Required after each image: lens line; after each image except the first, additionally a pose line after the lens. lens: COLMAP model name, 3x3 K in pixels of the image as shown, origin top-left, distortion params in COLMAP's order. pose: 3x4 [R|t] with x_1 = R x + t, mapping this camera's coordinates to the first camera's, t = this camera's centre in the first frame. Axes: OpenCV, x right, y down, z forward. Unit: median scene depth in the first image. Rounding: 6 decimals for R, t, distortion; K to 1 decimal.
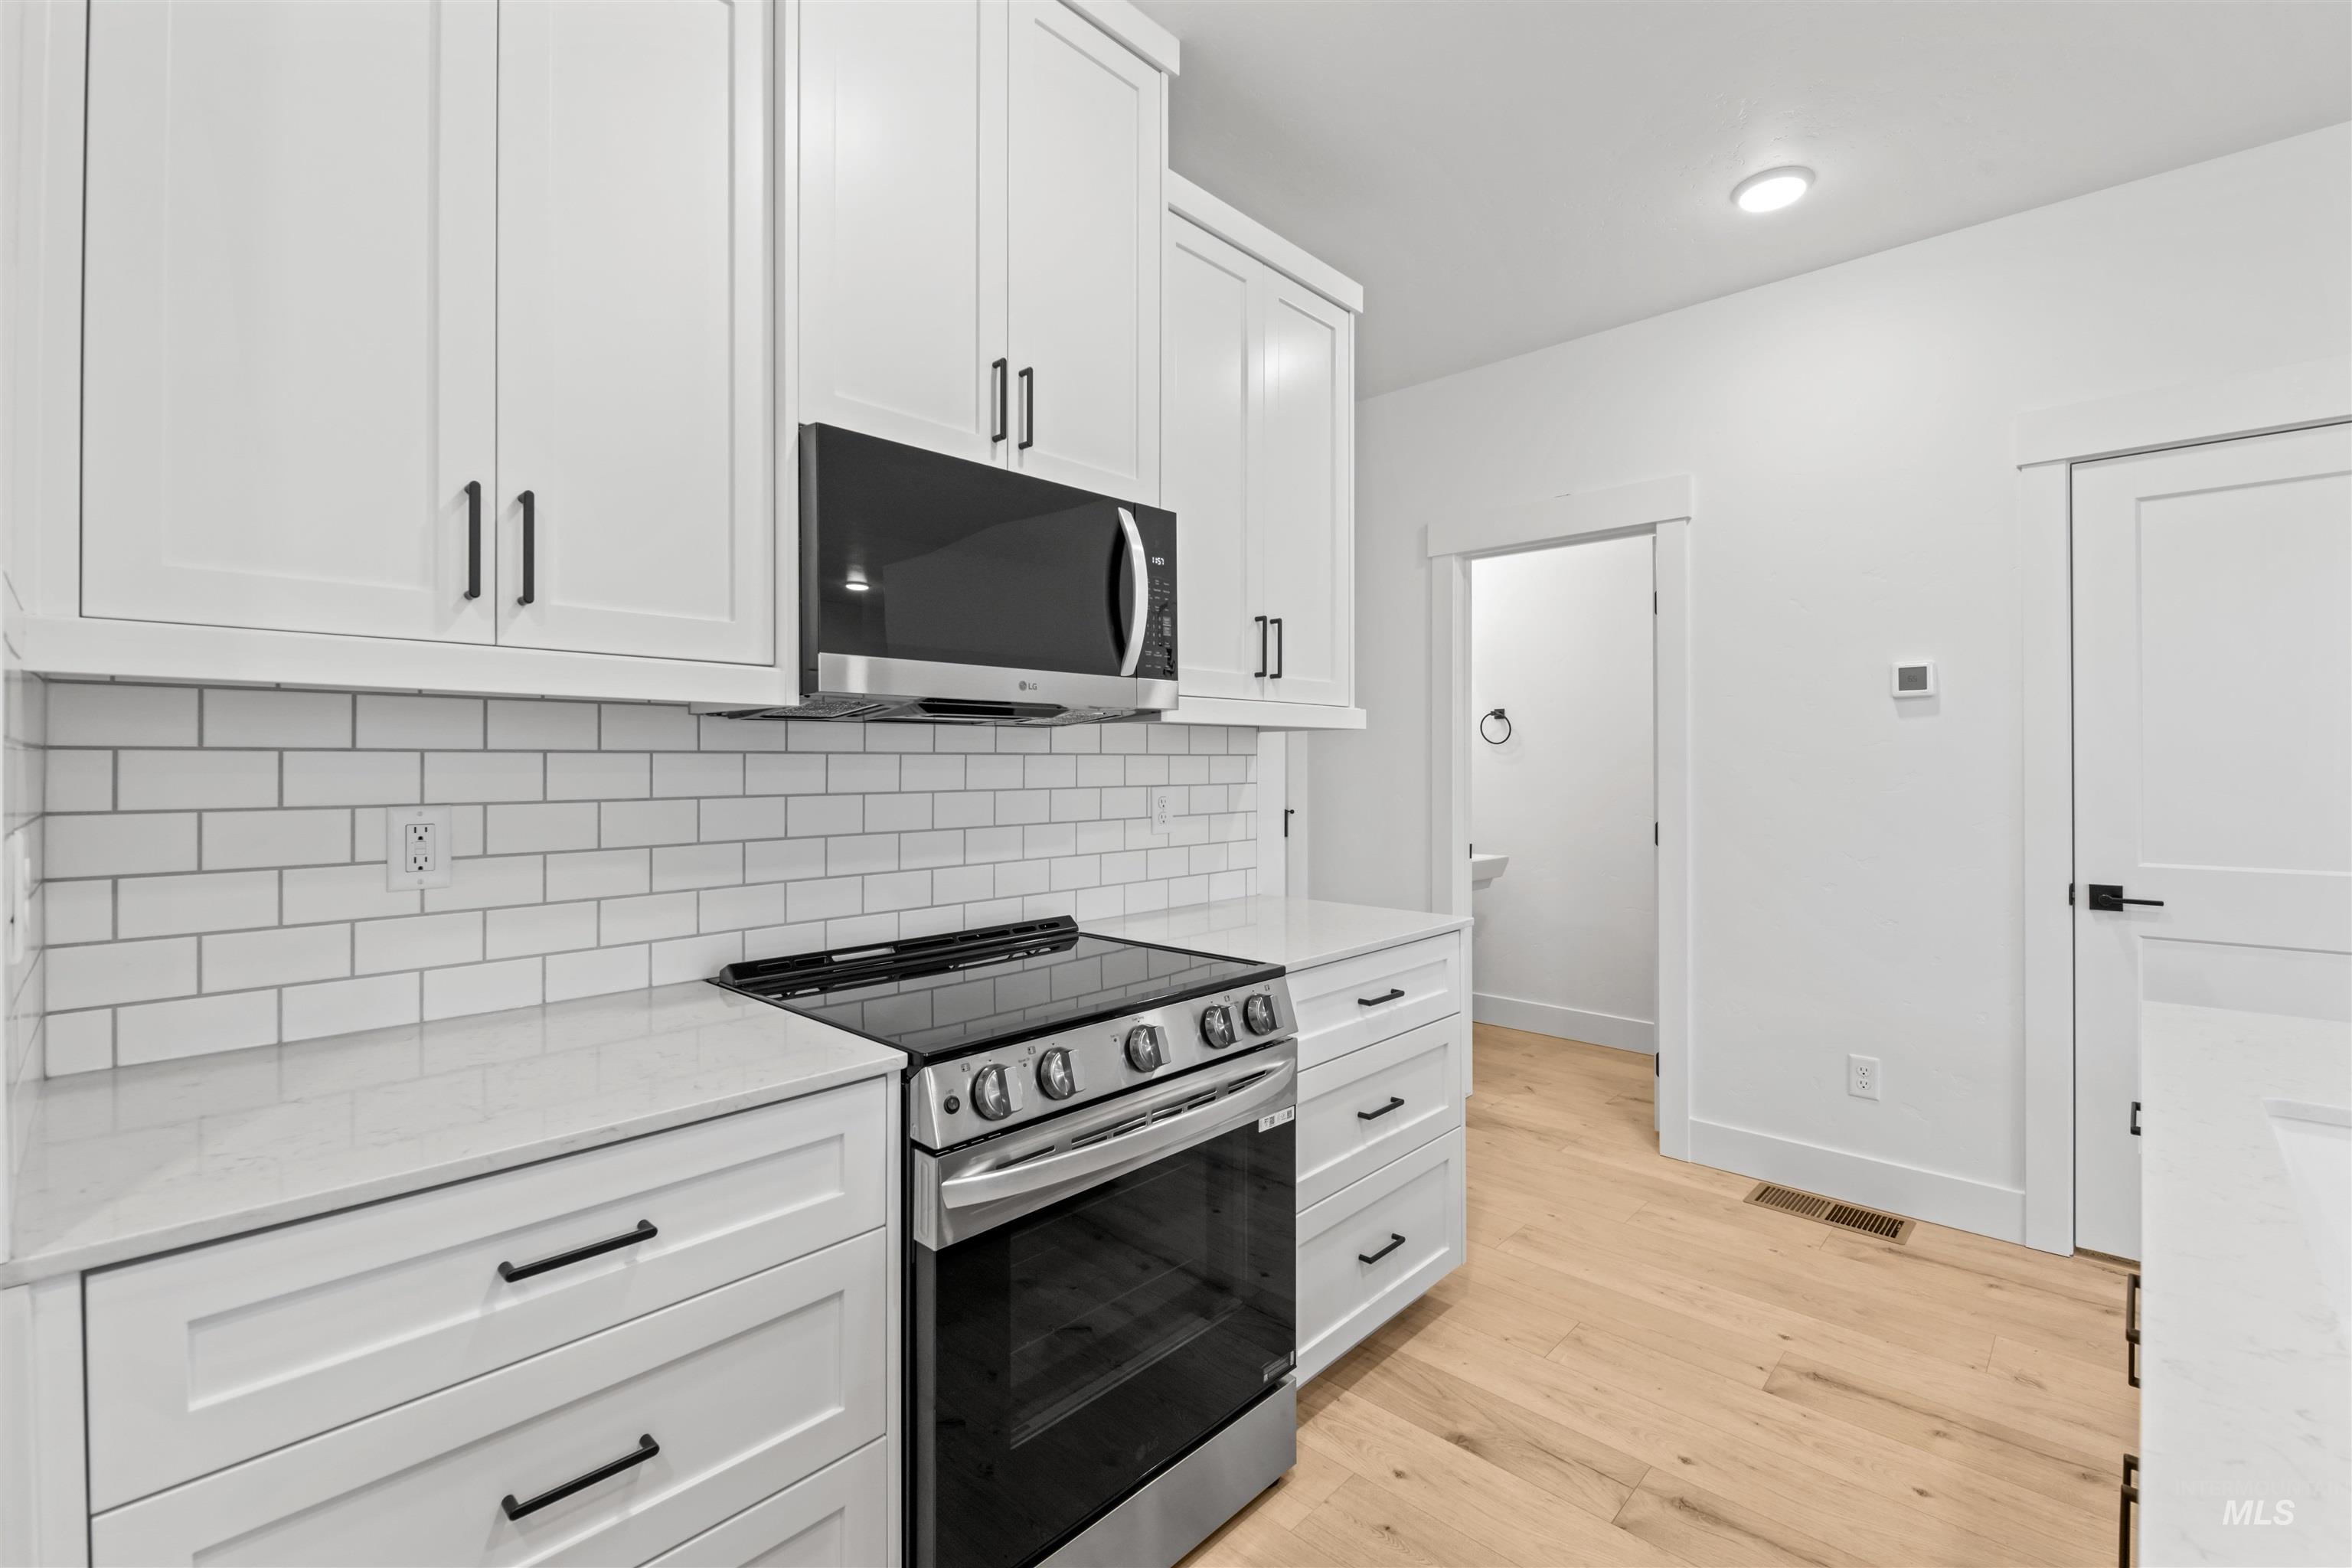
lens RADIAL K [[1016.3, 0, 1183.8], [0, 1016.3, 760.2], [0, 0, 1]] dist [0.010532, -0.010293]
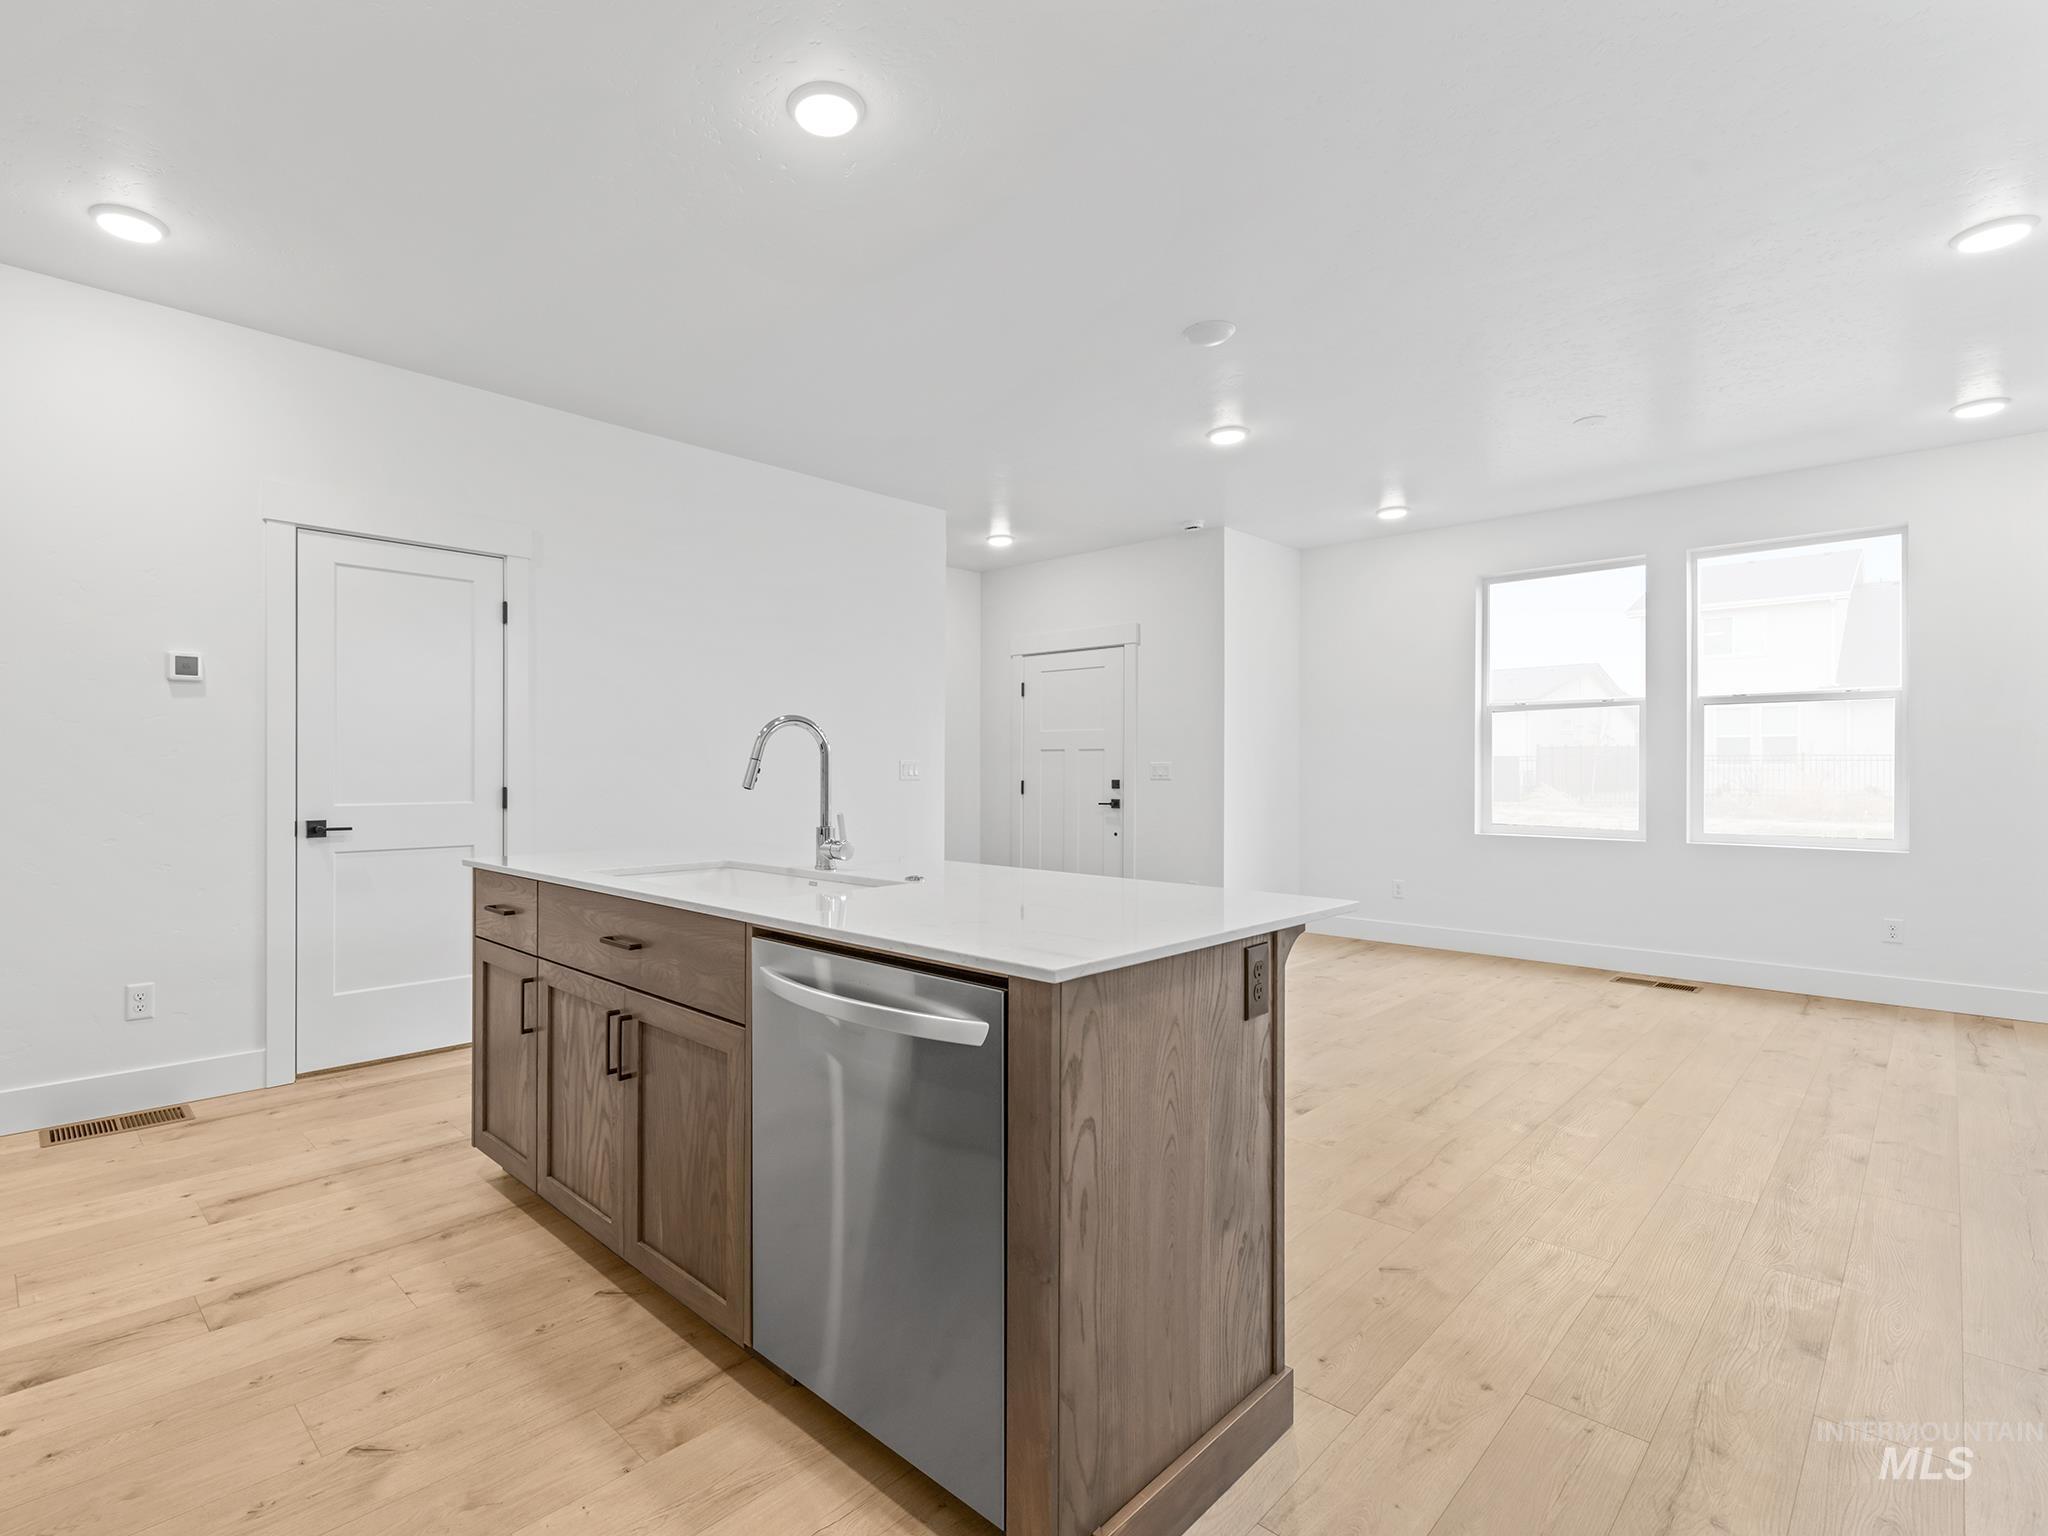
lens RADIAL K [[995.3, 0, 906.7], [0, 995.3, 772.4], [0, 0, 1]] dist [-0.003445, -0.000682]
pose [[0.055690, -0.000895, 0.998448, -0.603126], [-0.007558, 0.999971, 0.001317, 0.056350], [-0.998420, -0.007619, 0.055681, 0.084009]]
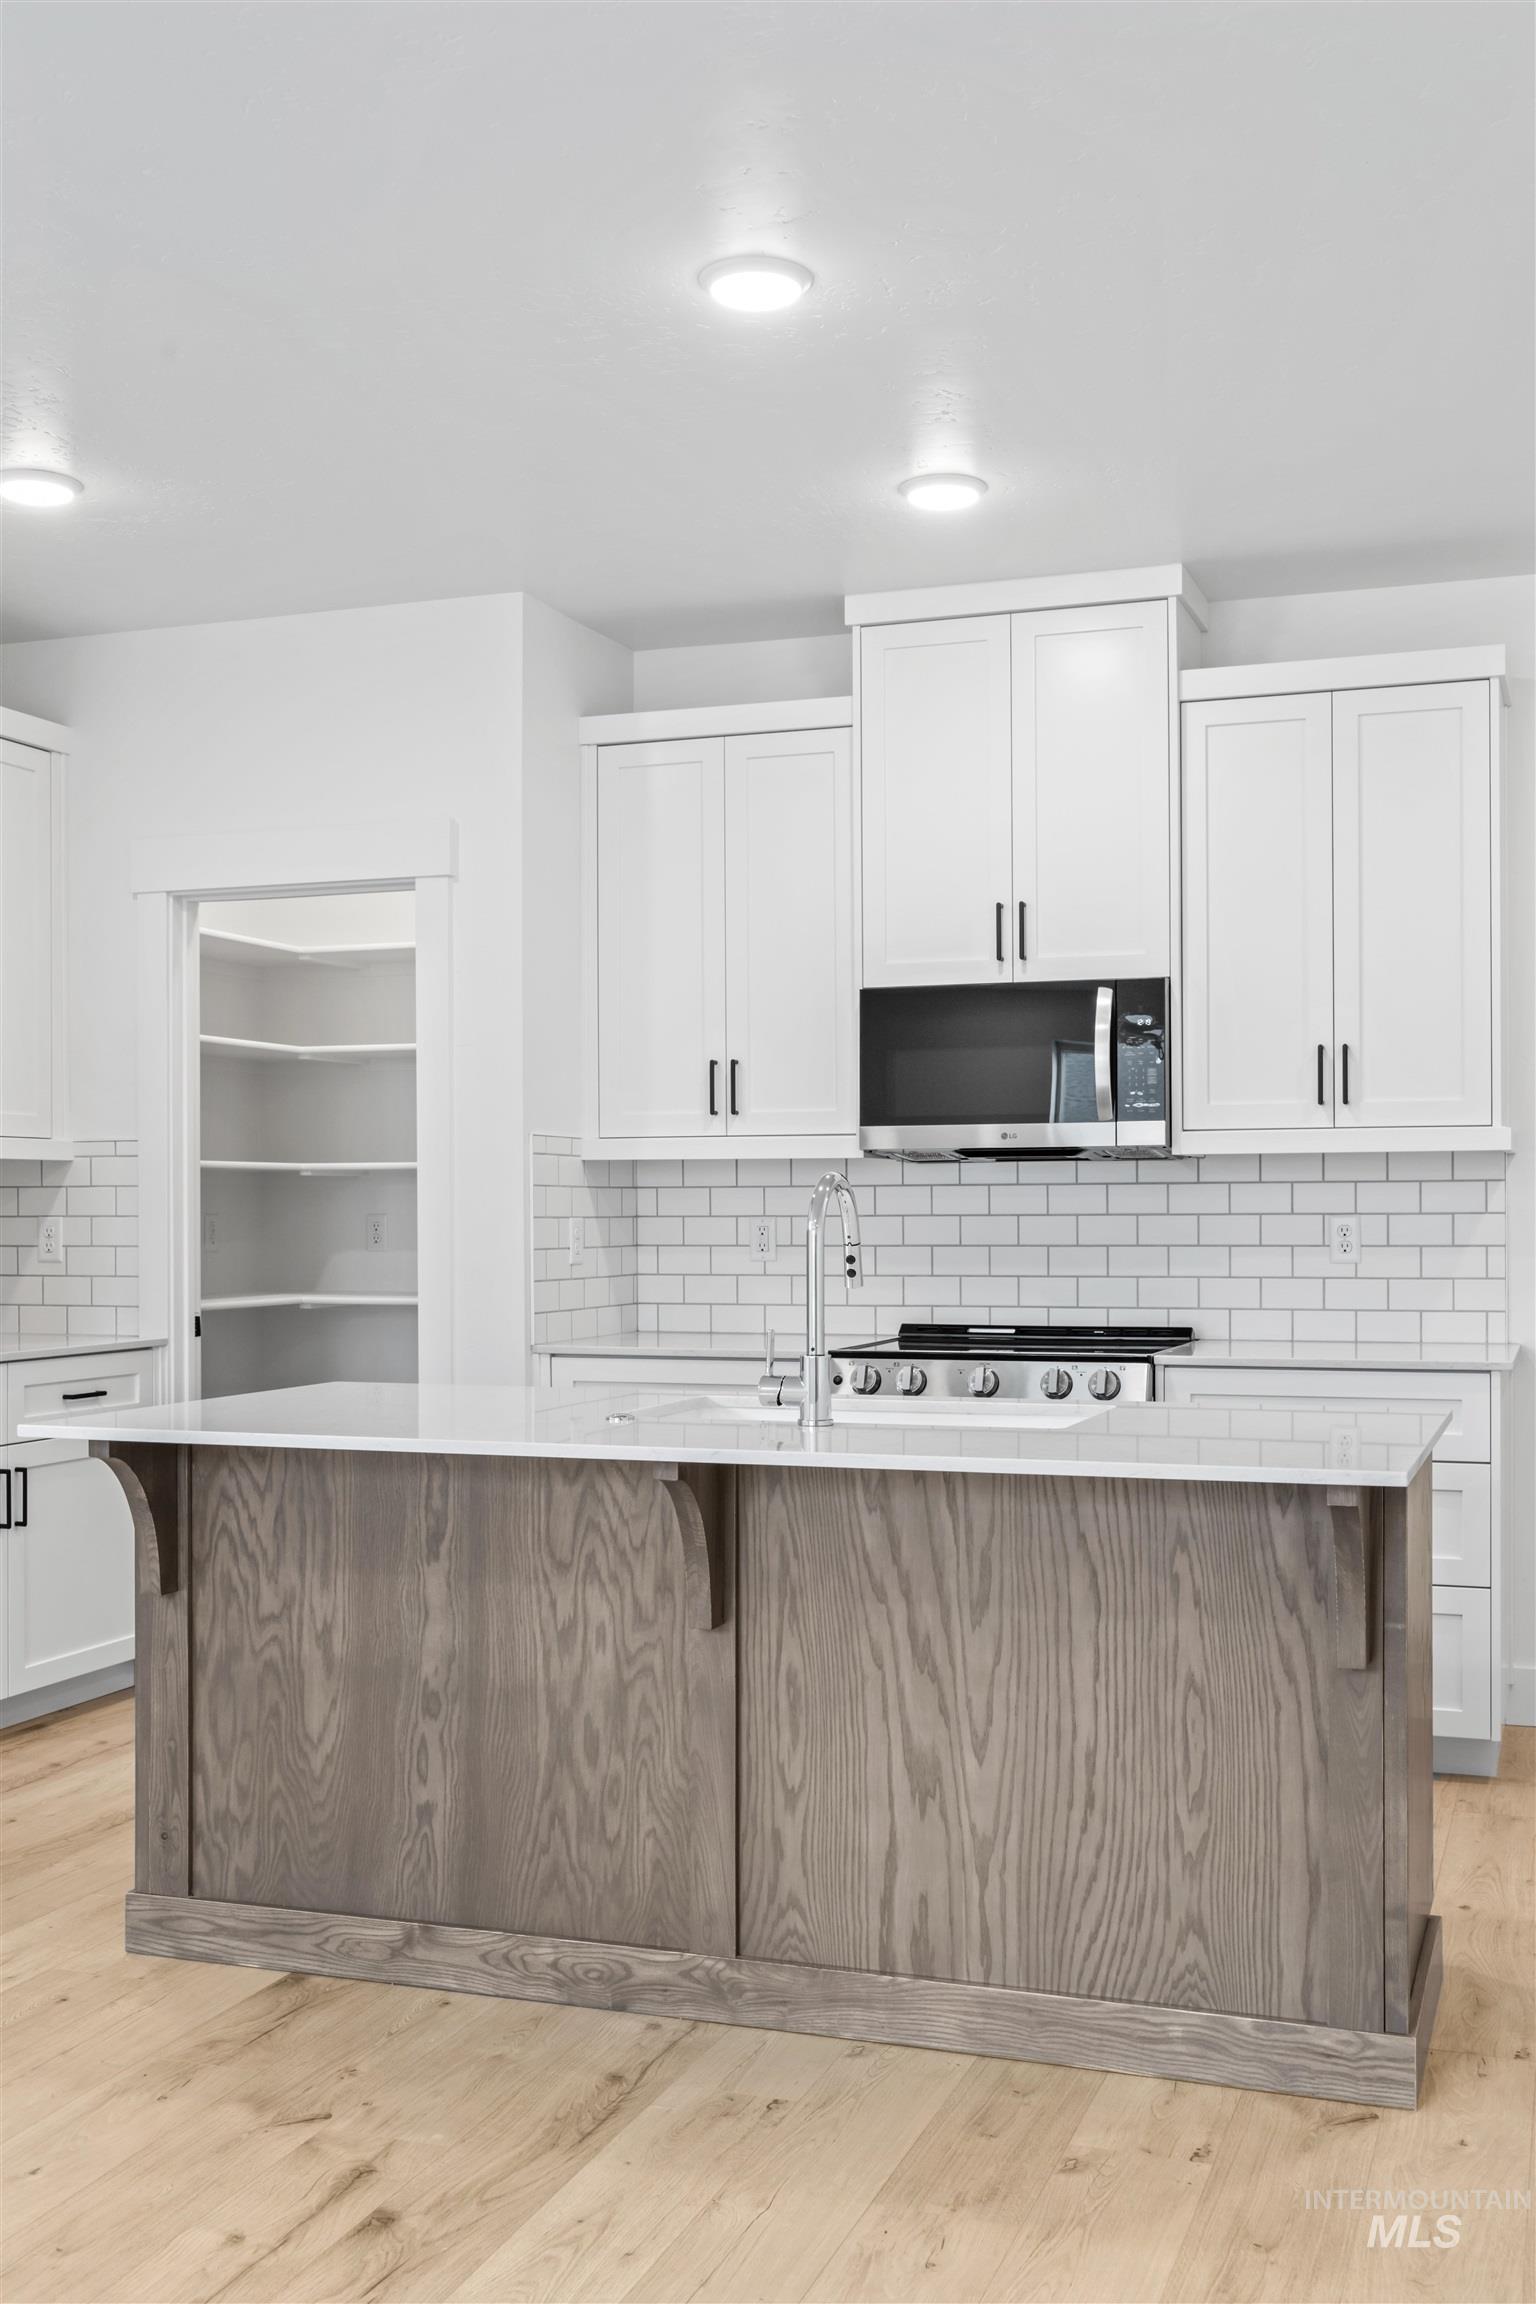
lens RADIAL K [[2310.9, 0, 780.4], [0, 2310.9, 1213.1], [0, 0, 1]] dist [-0.064057, 0.213635]
pose [[0.398652, 0.002770, -0.917098, 2.203564], [0.006437, 0.999962, 0.005818, 0.010110], [0.917080, -0.008223, 0.398619, -0.459868]]
